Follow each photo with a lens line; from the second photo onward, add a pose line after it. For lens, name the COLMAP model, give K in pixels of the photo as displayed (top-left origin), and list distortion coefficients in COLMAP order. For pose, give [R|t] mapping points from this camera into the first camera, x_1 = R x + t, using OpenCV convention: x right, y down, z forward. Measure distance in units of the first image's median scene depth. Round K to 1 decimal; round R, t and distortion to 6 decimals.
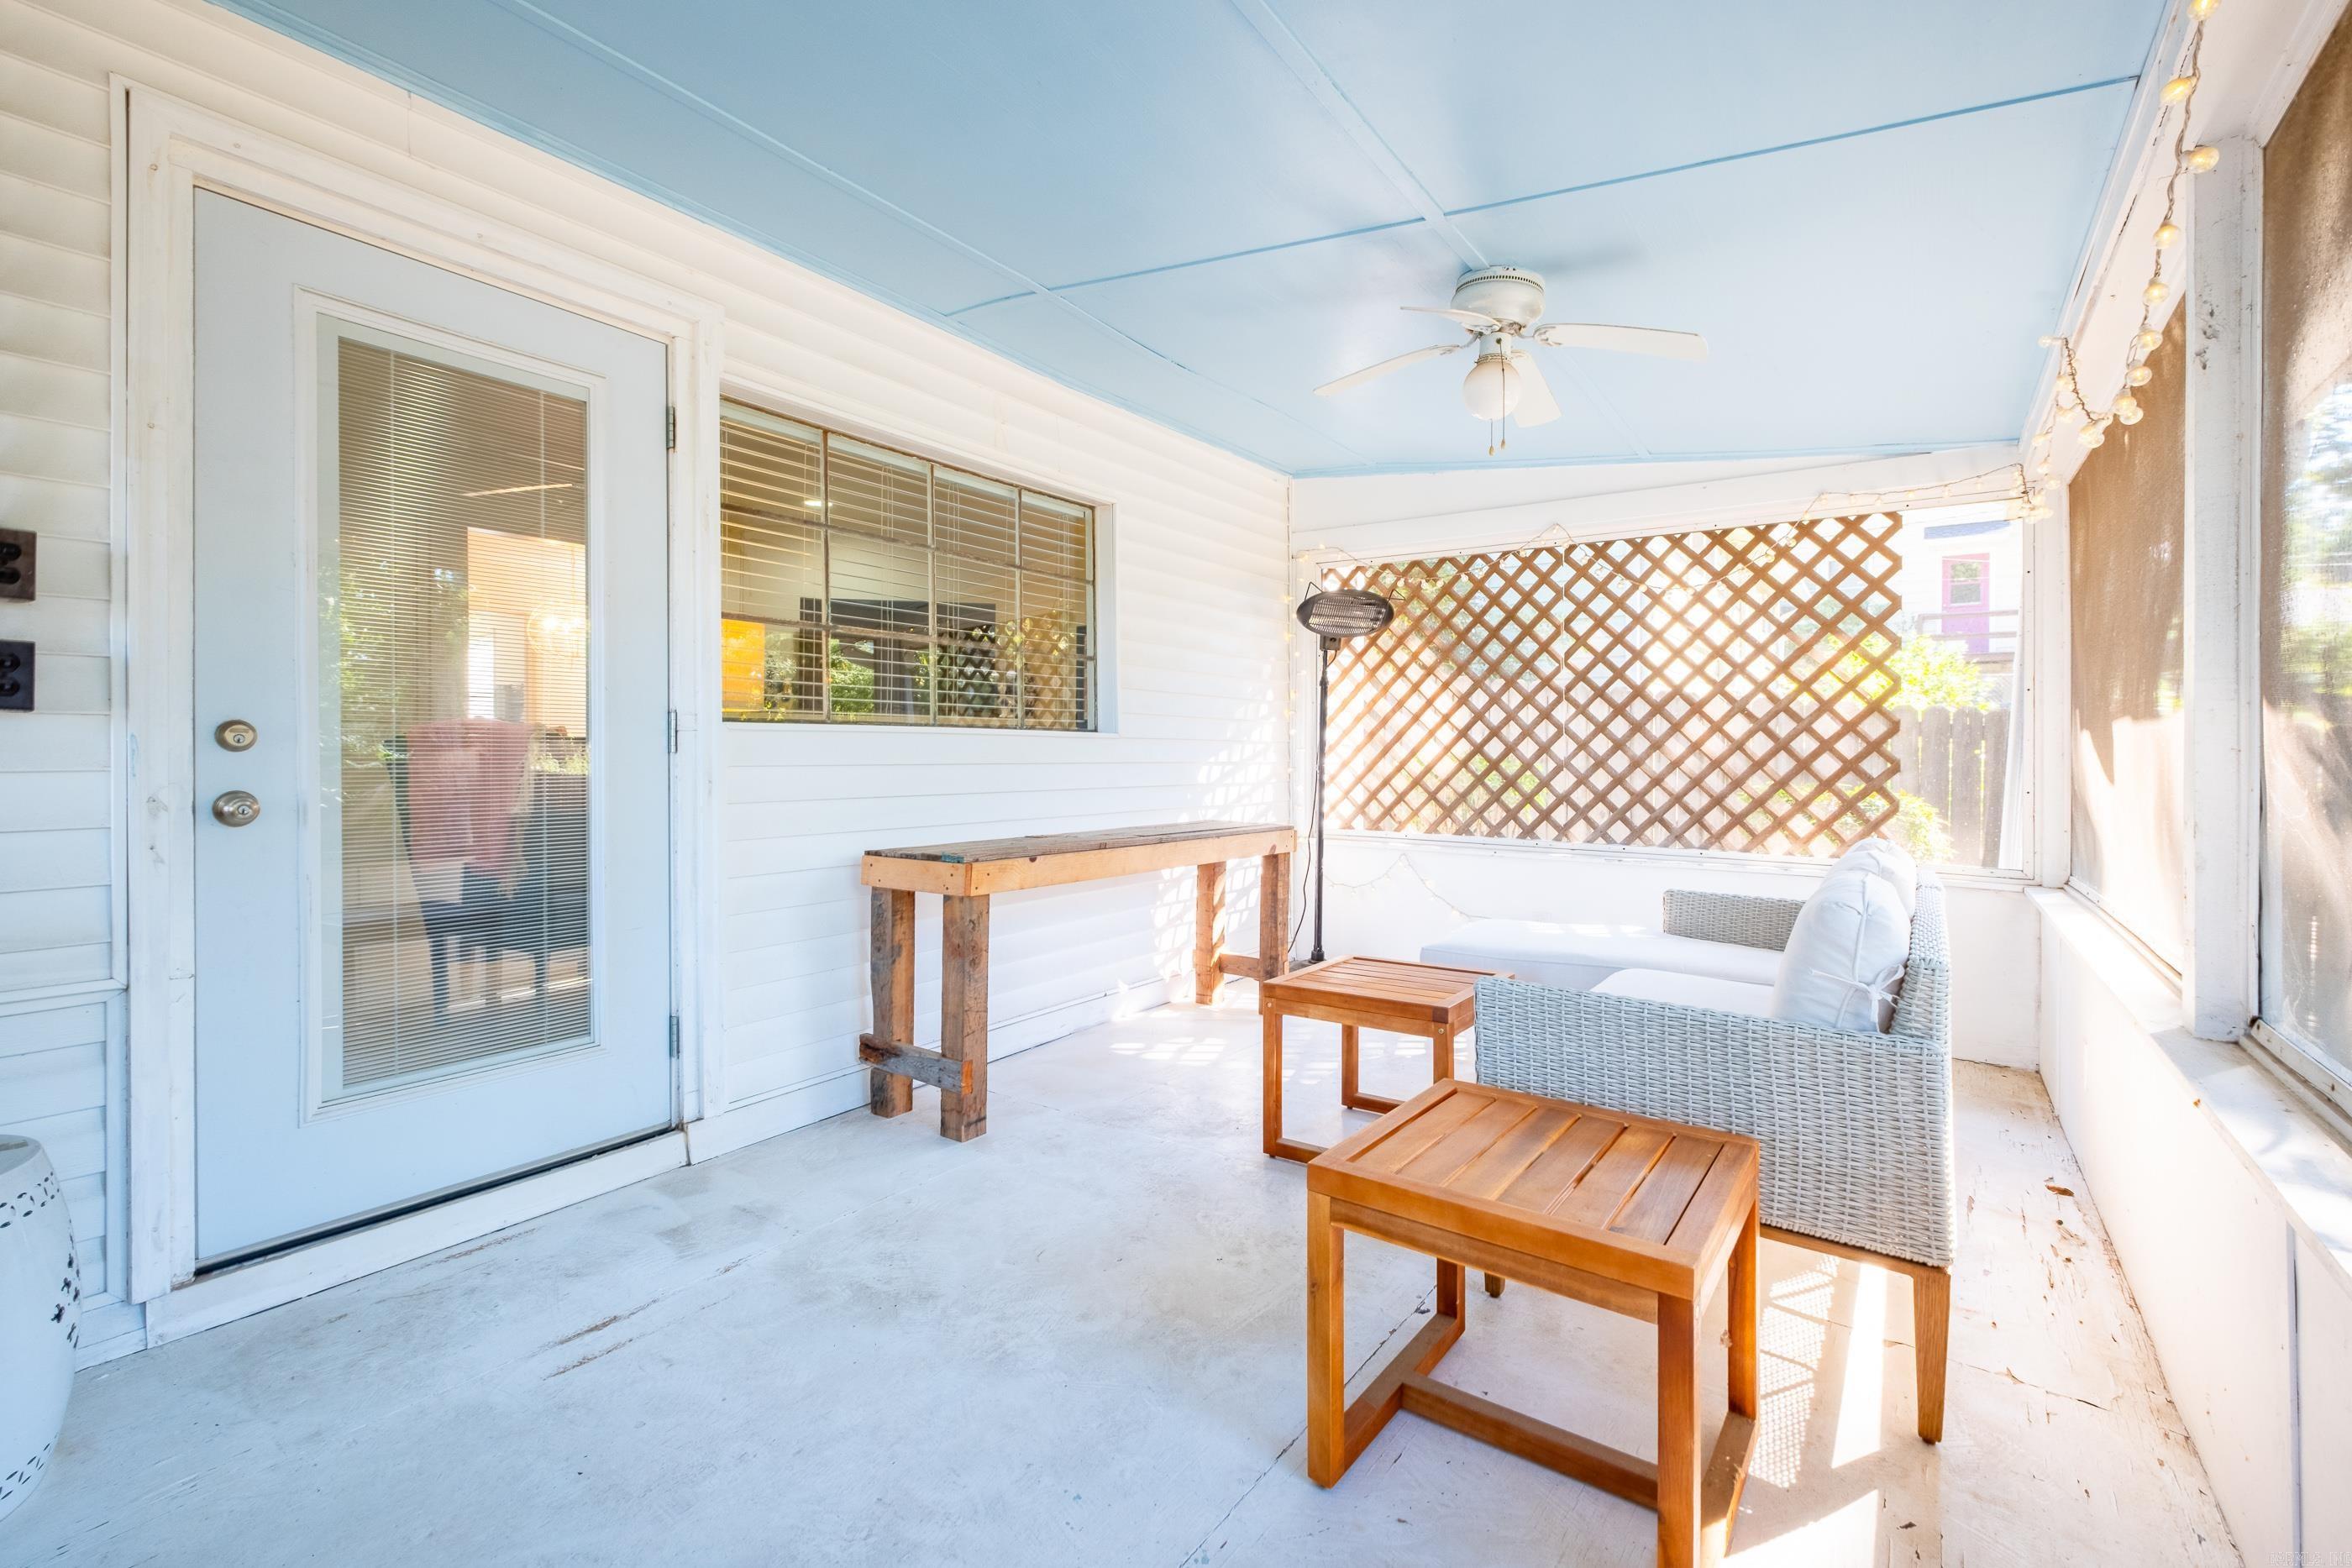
lens RADIAL K [[1008.7, 0, 1174.8], [0, 1008.7, 788.8], [0, 0, 1]] dist [0.002349, -0.000490]
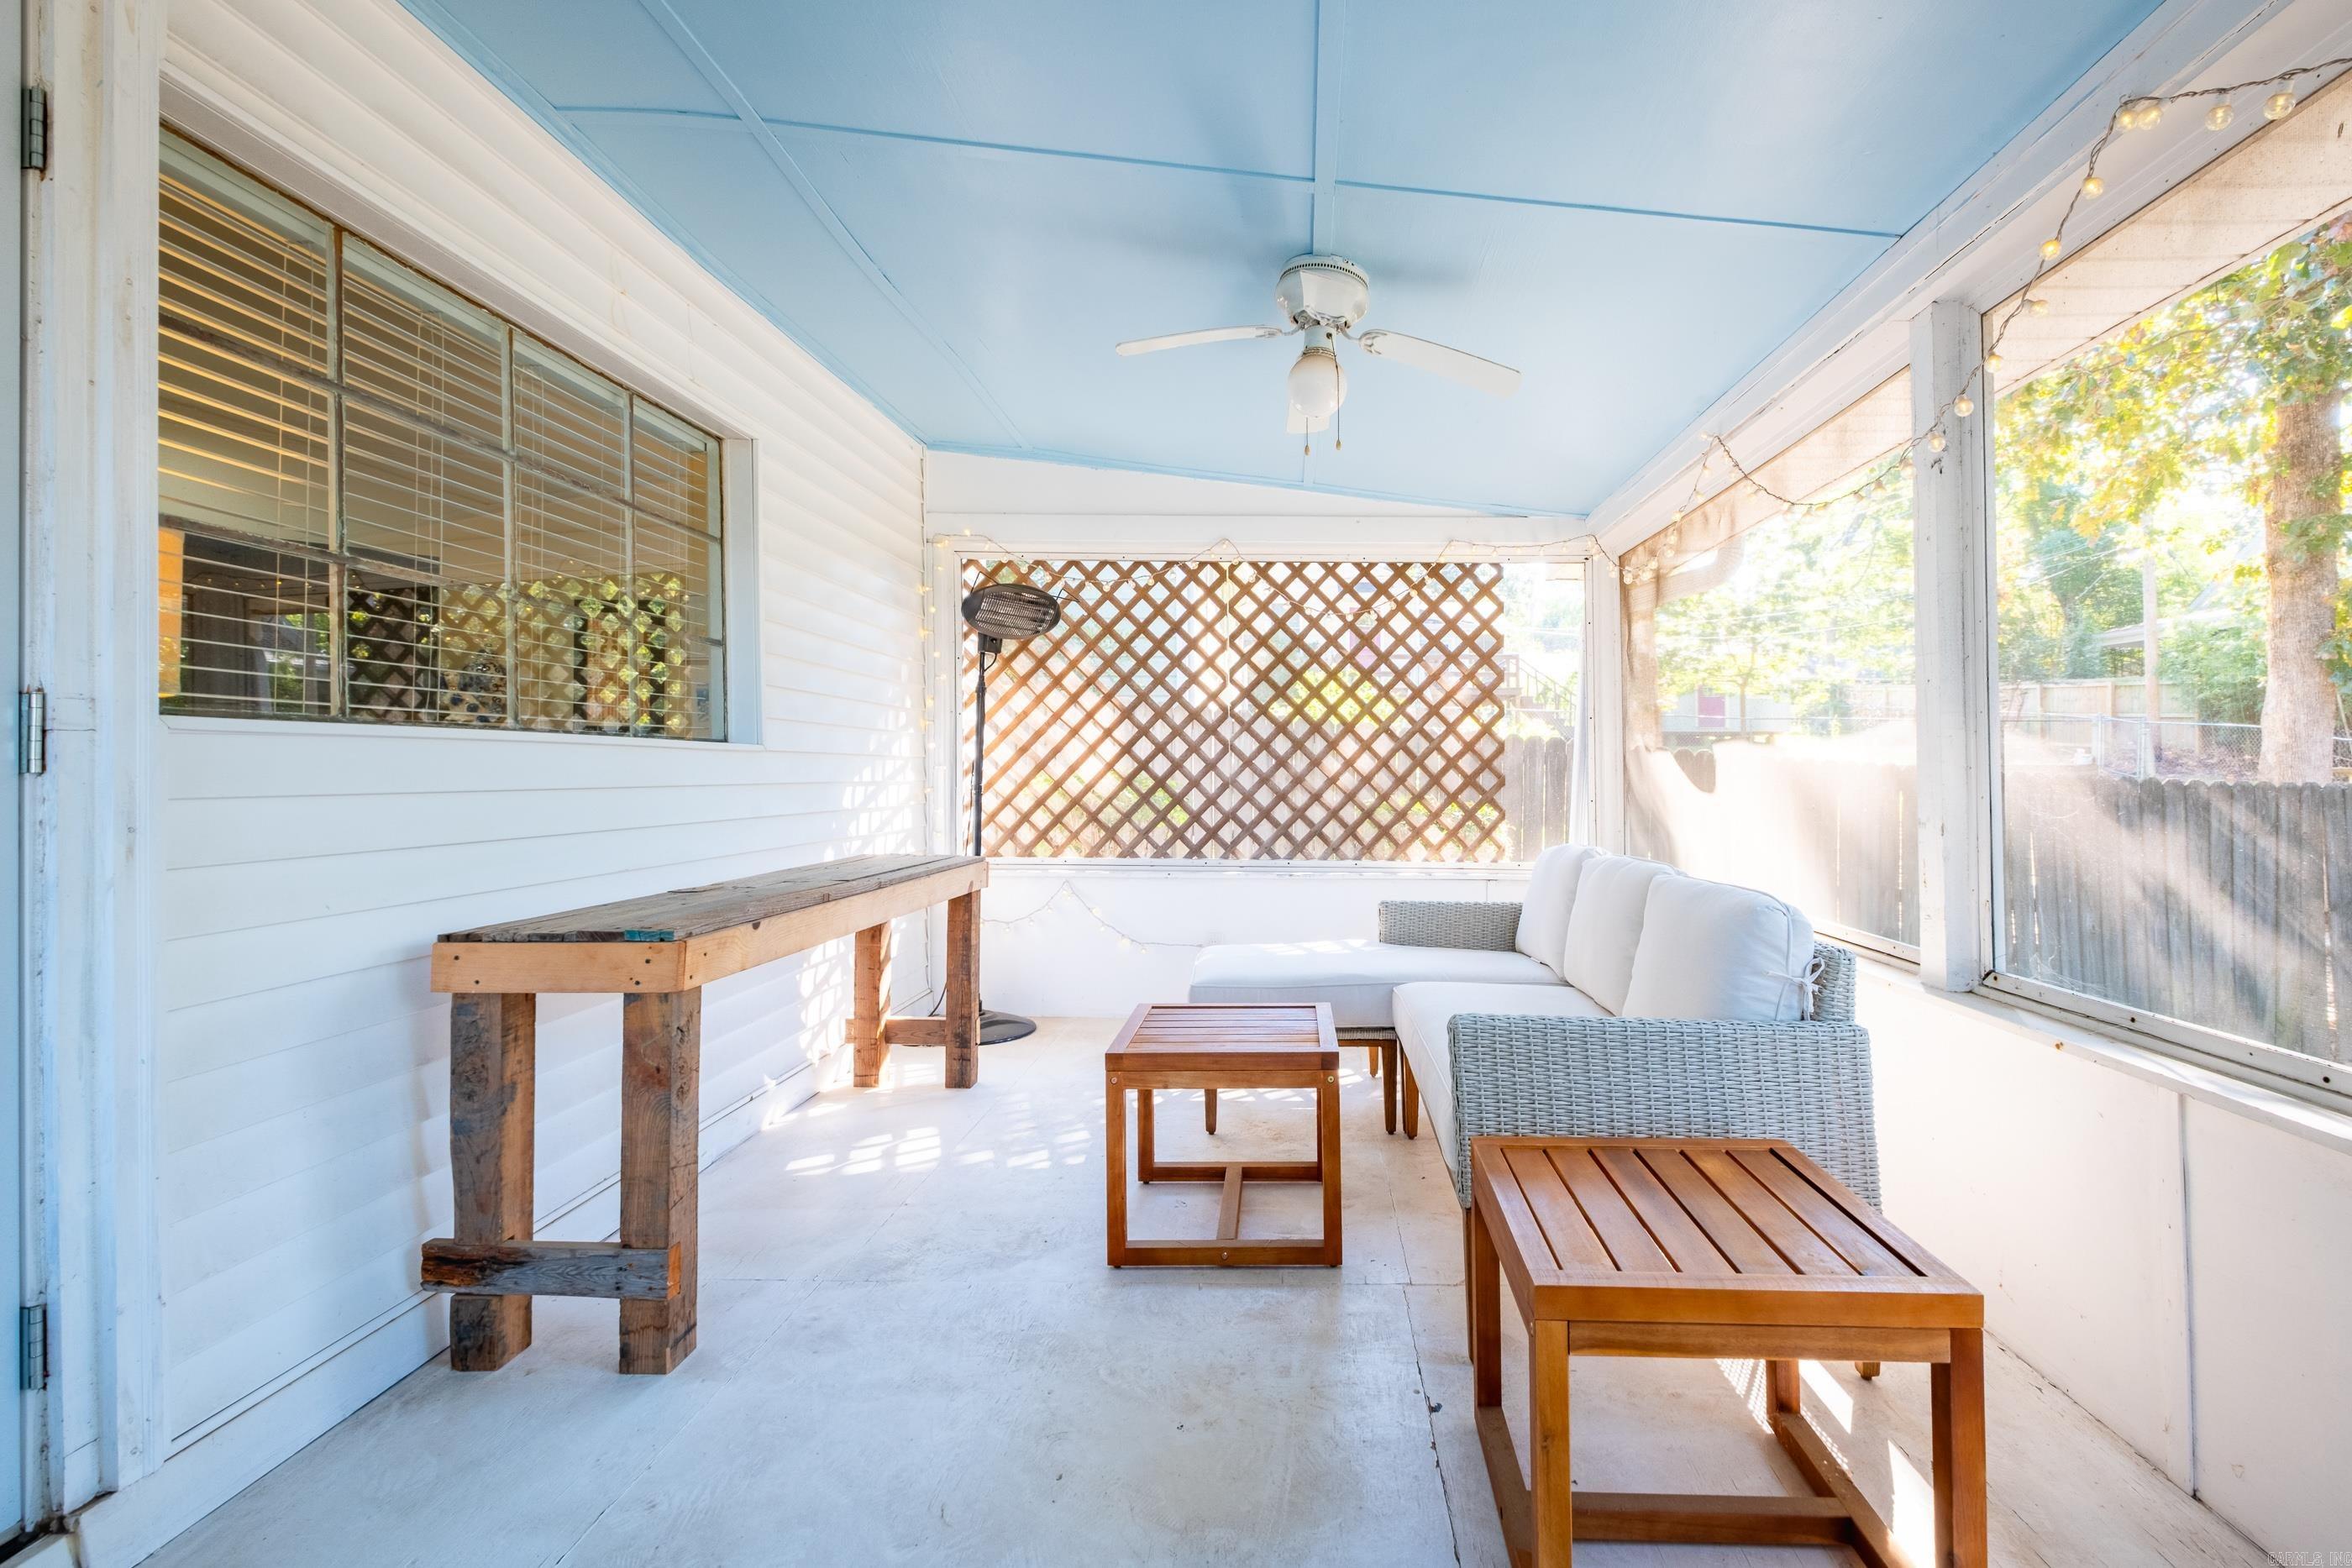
lens RADIAL K [[1028.5, 0, 1174.8], [0, 1028.5, 782.0], [0, 0, 1]] dist [0.004736, -0.004123]
pose [[0.829609, -0.008553, 0.558279, -0.227799], [0.021439, 0.999633, -0.016544, -0.008197], [-0.557933, 0.025694, 0.829488, 0.194010]]
